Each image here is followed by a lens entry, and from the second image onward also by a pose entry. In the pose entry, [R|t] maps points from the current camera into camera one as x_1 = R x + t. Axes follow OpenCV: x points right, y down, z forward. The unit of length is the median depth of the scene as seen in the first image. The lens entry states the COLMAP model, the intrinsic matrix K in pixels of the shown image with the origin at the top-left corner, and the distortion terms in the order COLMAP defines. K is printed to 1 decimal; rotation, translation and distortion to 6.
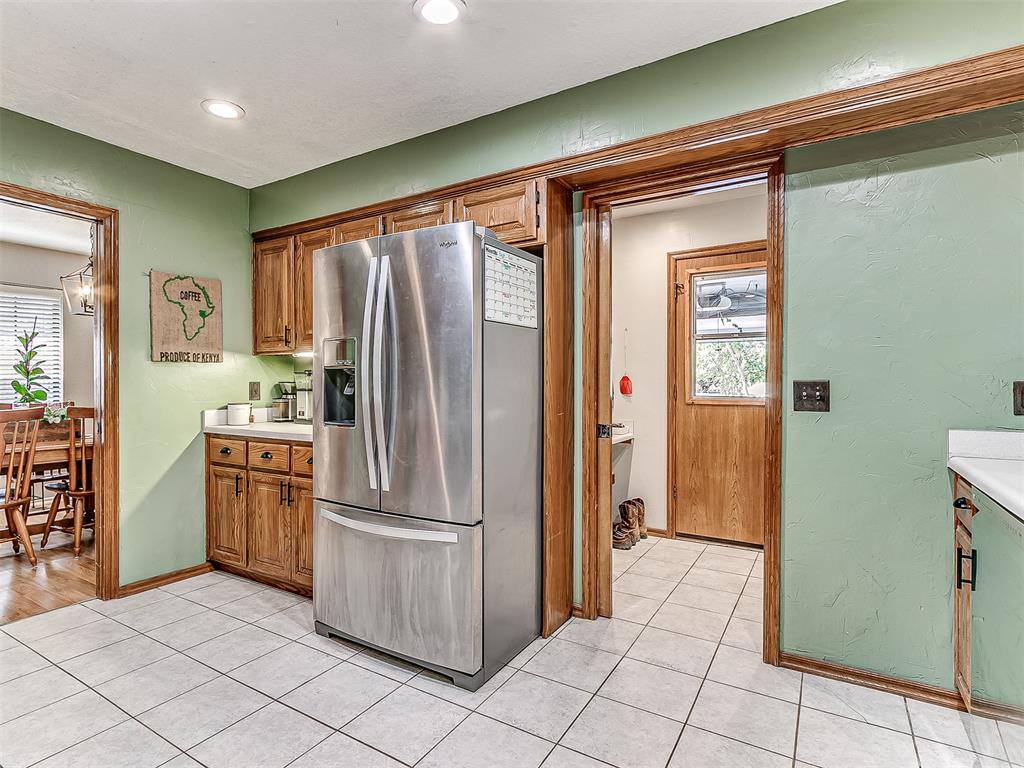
lens RADIAL K [[536.6, 0, 507.0], [0, 536.6, 382.7], [0, 0, 1]] dist [0.000100, 0.000407]
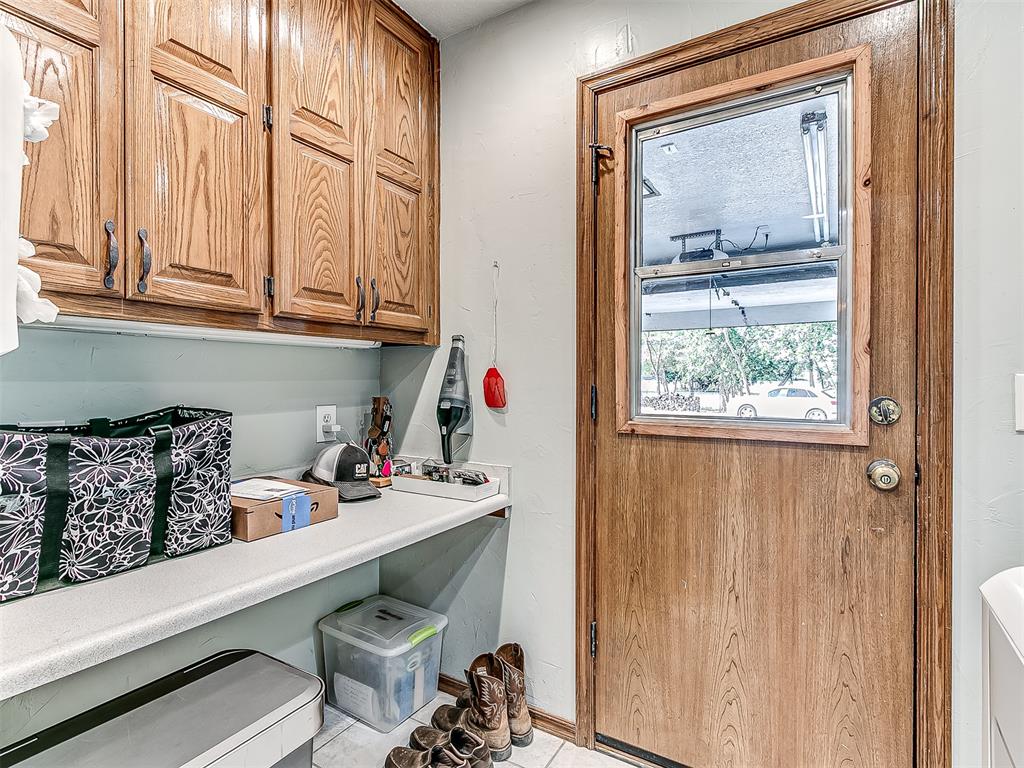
lens RADIAL K [[538.9, 0, 512.0], [0, 538.9, 384.0], [0, 0, 1]] dist [-0.001457, 0.000122]
pose [[0.999961, 0.000422, 0.008819, 0.275962], [-0.000472, 0.999984, 0.005632, -0.001525], [-0.008817, -0.005635, 0.999945, 0.646487]]
